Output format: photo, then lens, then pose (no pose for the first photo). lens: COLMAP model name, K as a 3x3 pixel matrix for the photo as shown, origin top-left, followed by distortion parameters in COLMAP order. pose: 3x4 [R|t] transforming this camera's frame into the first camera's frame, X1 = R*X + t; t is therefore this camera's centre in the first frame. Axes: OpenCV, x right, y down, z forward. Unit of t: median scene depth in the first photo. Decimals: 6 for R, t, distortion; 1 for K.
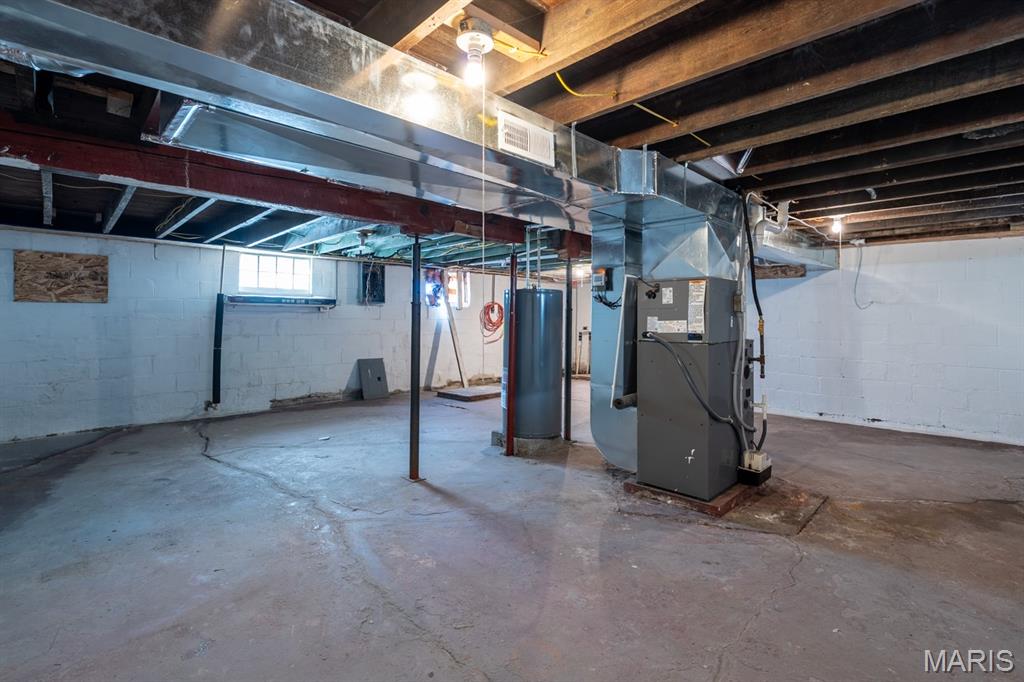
lens RADIAL K [[469.6, 0, 516.1], [0, 469.6, 336.7], [0, 0, 1]] dist [-0.001300, 0.000305]
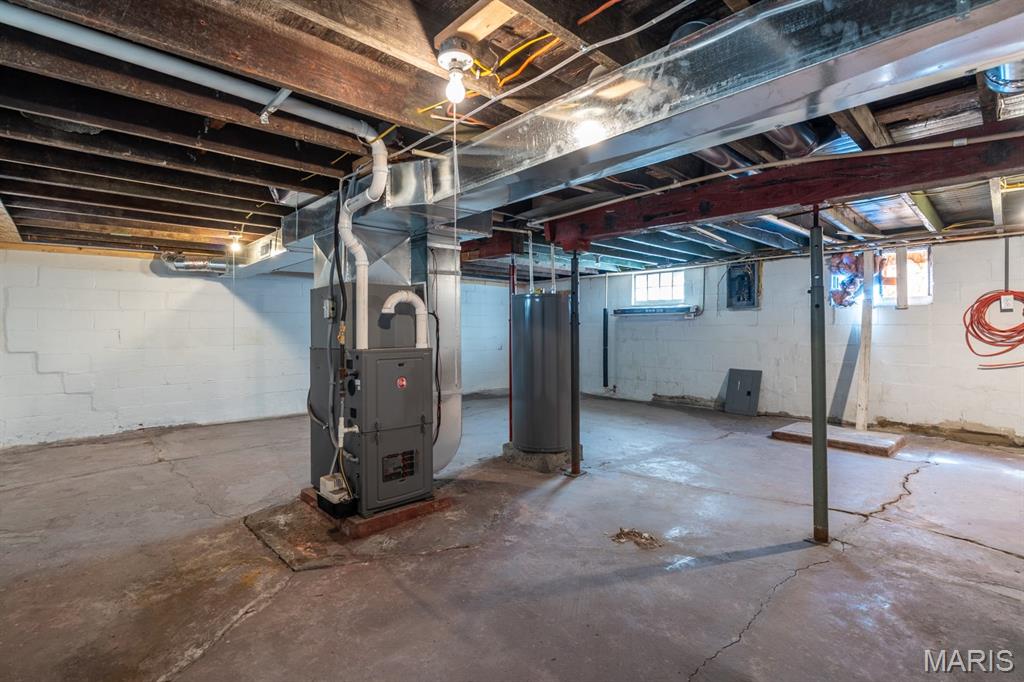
lens RADIAL K [[469.6, 0, 516.1], [0, 469.6, 336.7], [0, 0, 1]] dist [-0.001300, 0.000305]
pose [[-0.009680, 0.016490, -0.999817, 0.677116], [-0.031459, 0.999364, 0.016787, -0.019650], [0.999458, 0.031616, -0.009155, 0.658120]]
